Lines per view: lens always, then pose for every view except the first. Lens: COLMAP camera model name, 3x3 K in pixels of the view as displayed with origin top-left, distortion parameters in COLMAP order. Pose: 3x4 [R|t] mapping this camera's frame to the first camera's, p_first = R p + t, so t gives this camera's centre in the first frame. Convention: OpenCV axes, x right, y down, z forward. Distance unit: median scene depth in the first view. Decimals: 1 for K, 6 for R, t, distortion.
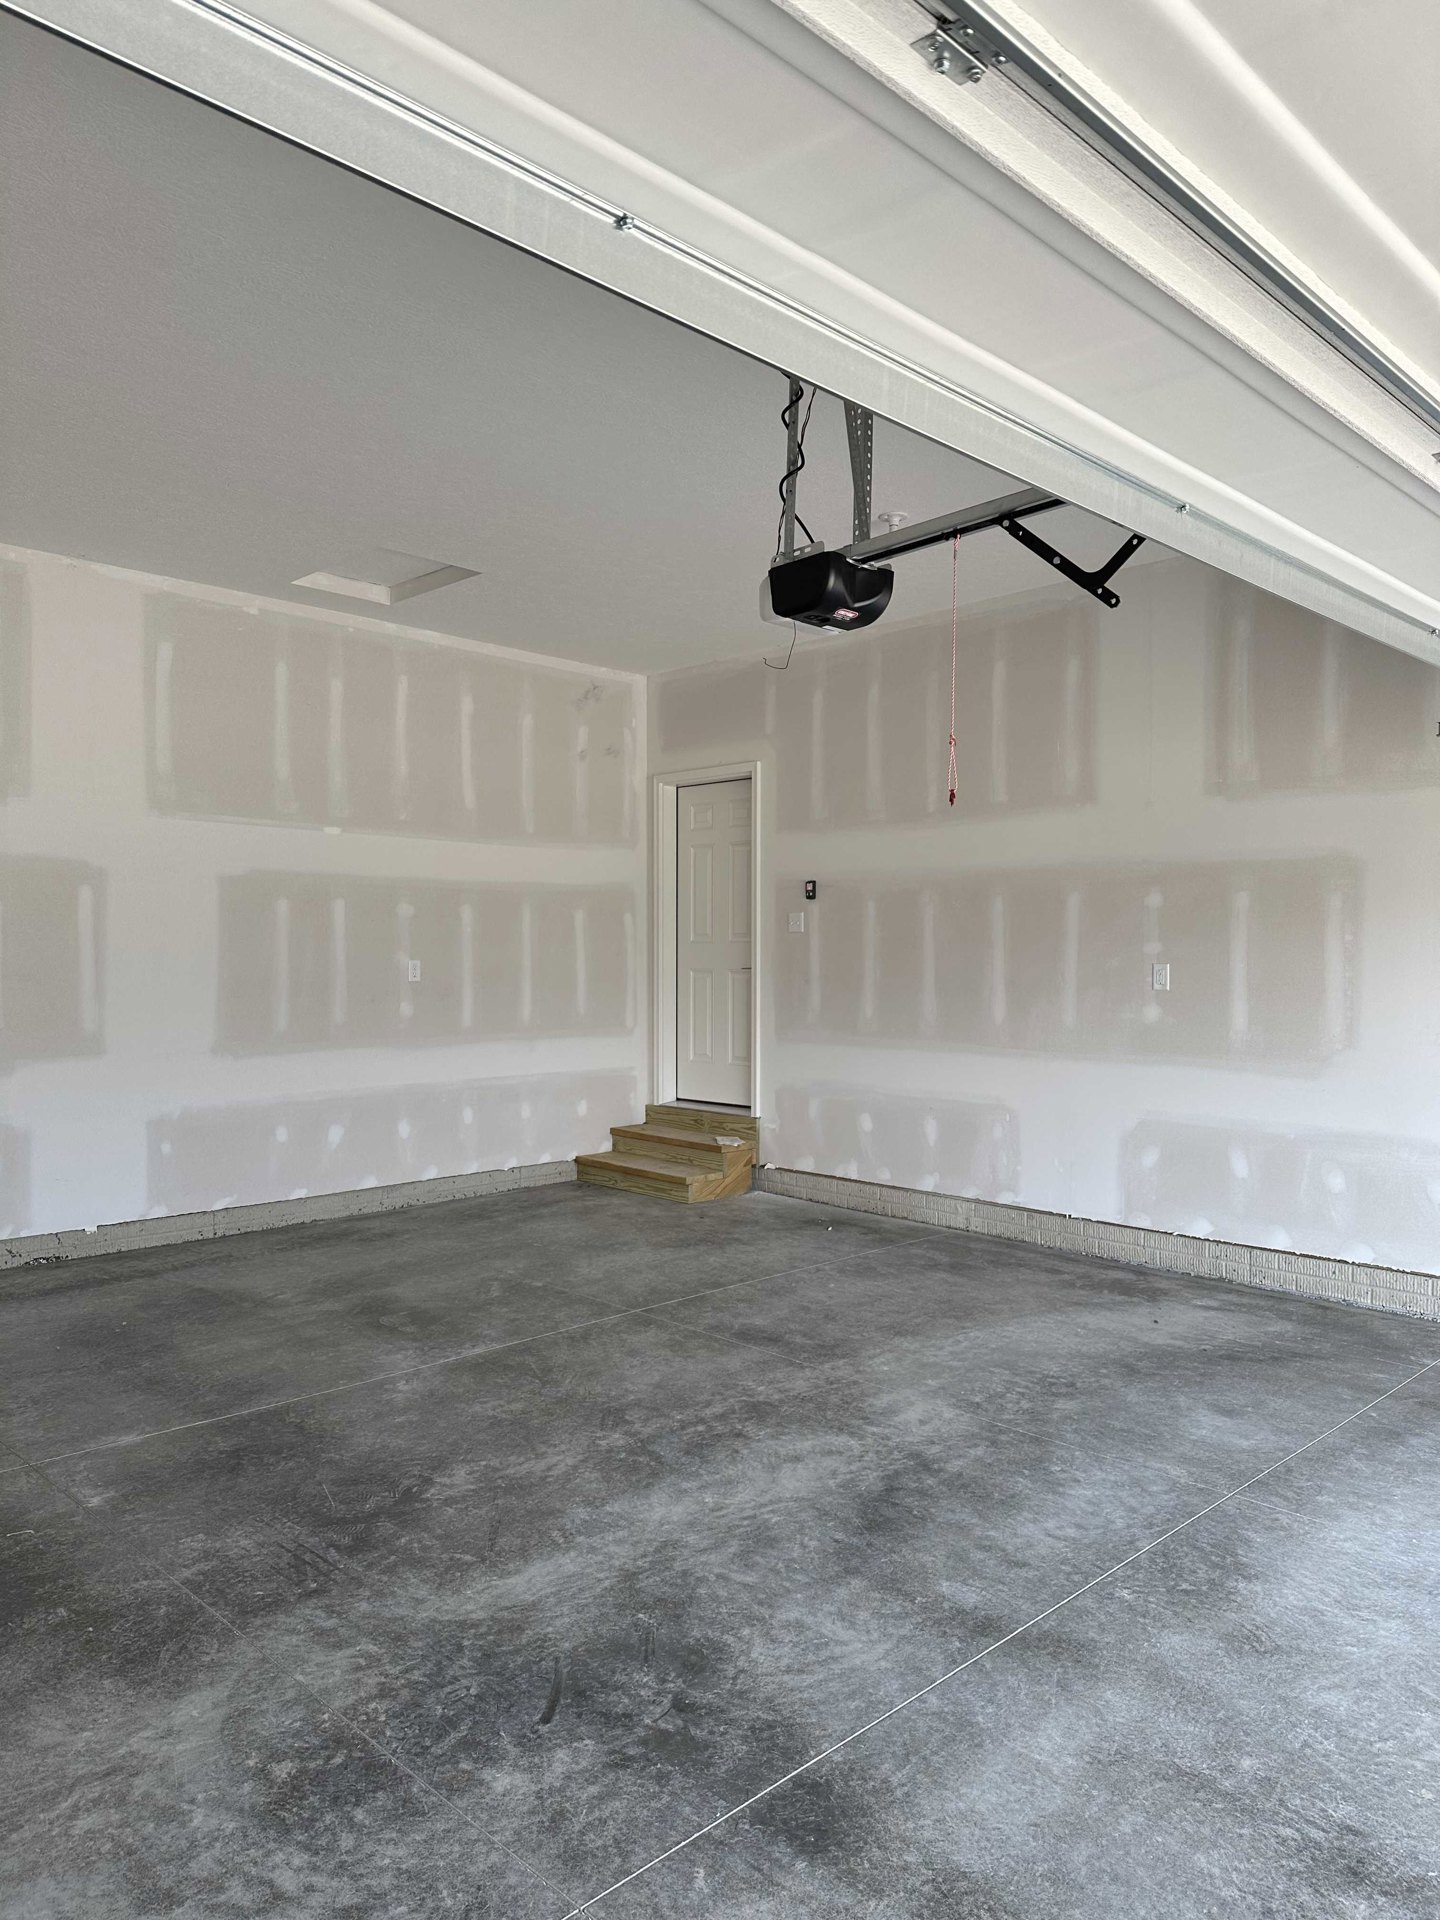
lens RADIAL K [[1321.0, 0, 726.1], [0, 1321.0, 954.7], [0, 0, 1]] dist [0.062365, -0.002604]
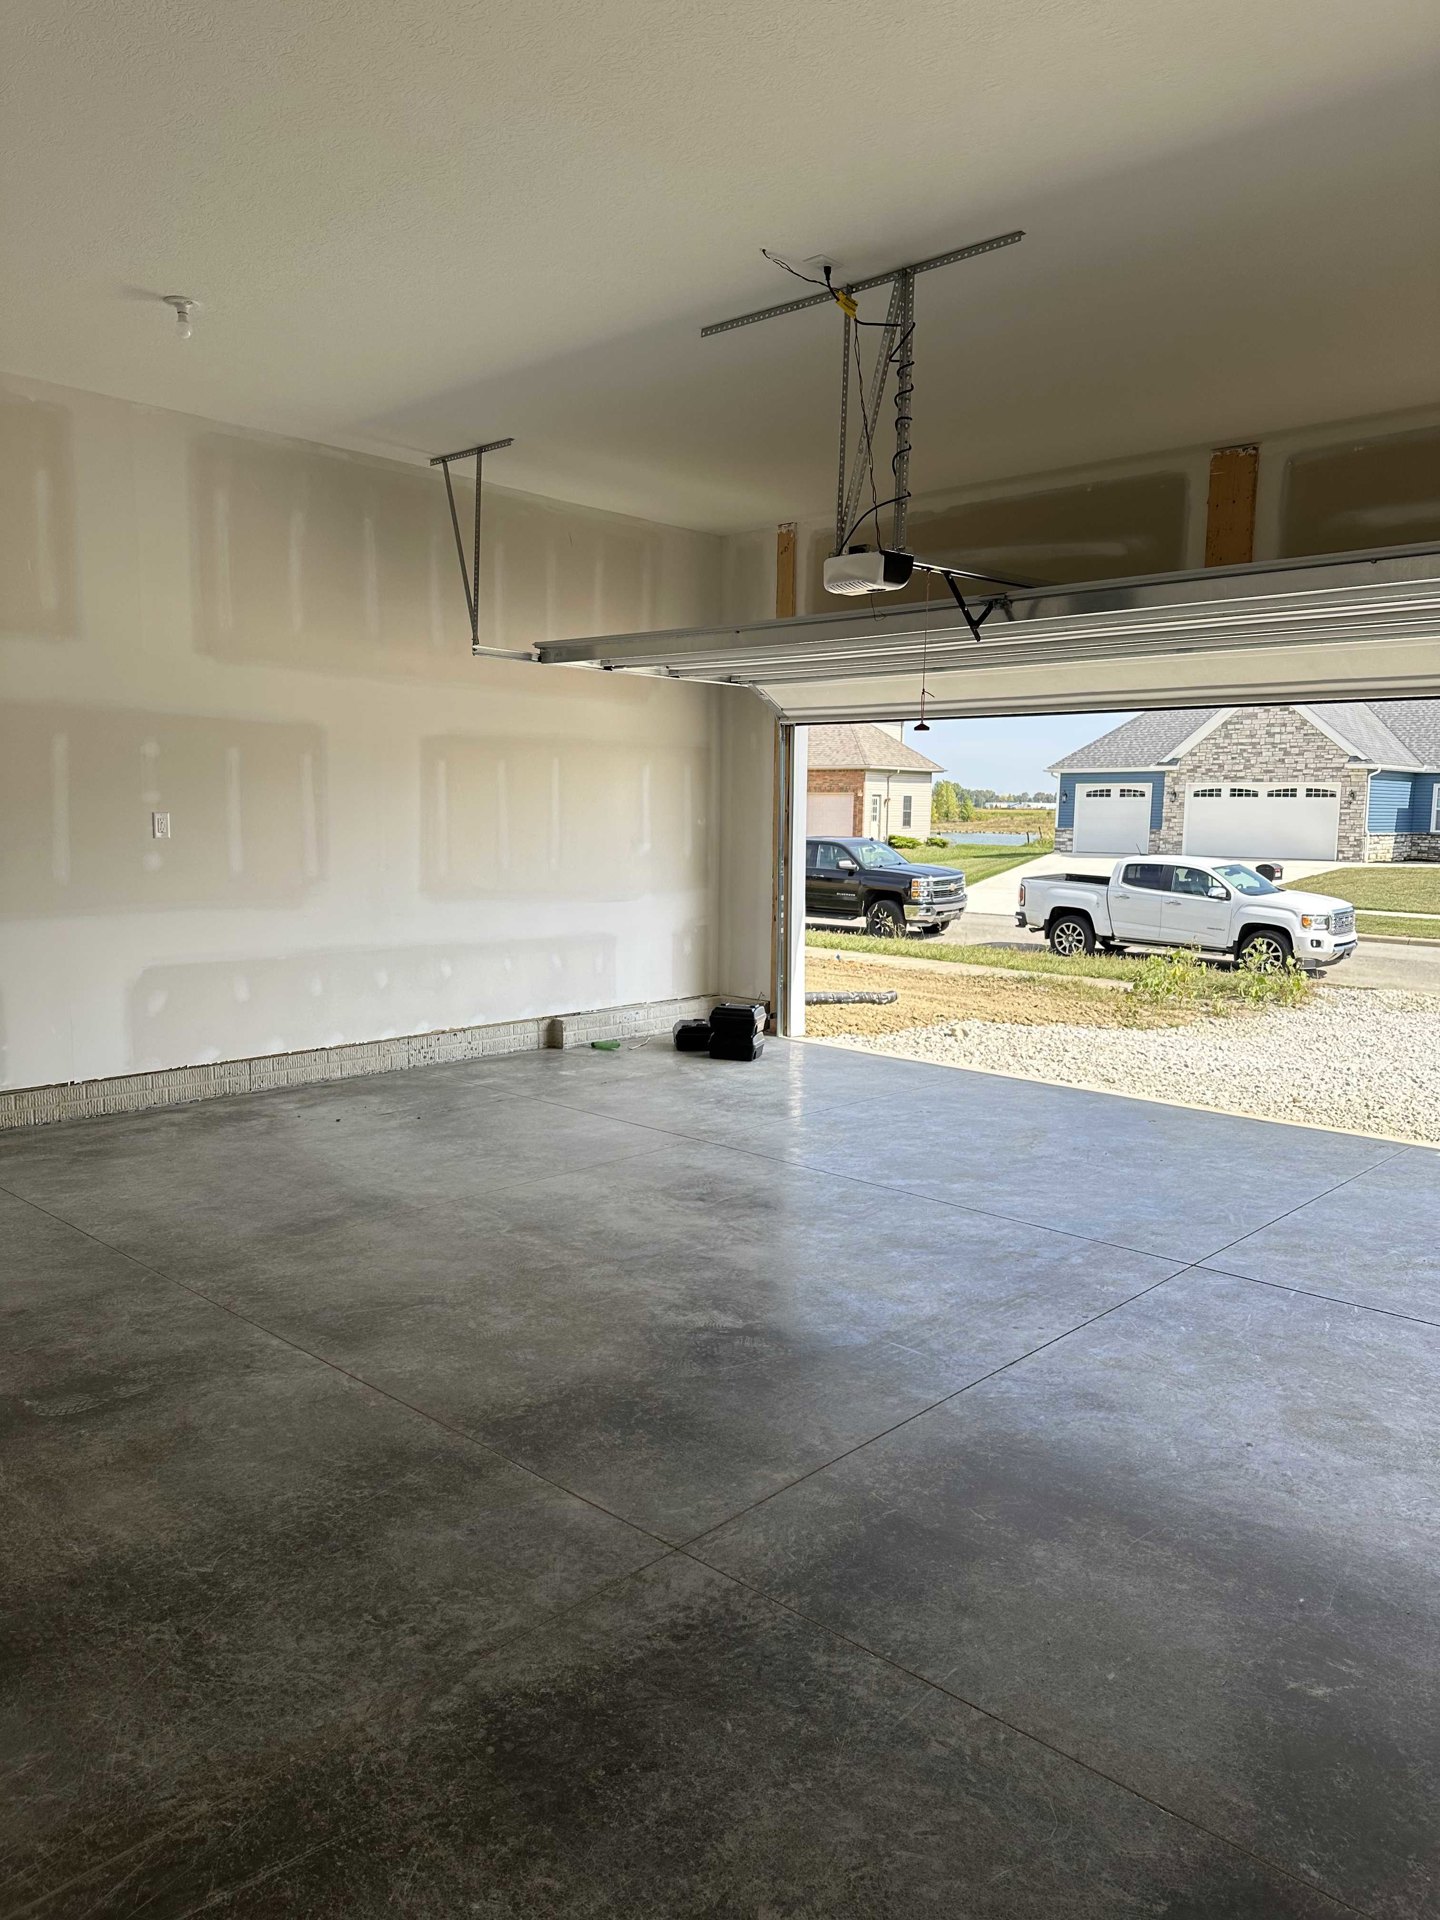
lens RADIAL K [[1321.0, 0, 725.3], [0, 1321.0, 965.8], [0, 0, 1]] dist [0.062365, -0.002604]
pose [[-0.037036, -0.122951, 0.991721, -0.863428], [-0.013384, 0.992374, 0.122532, -0.009286], [-0.999224, -0.008736, -0.038399, 0.728774]]
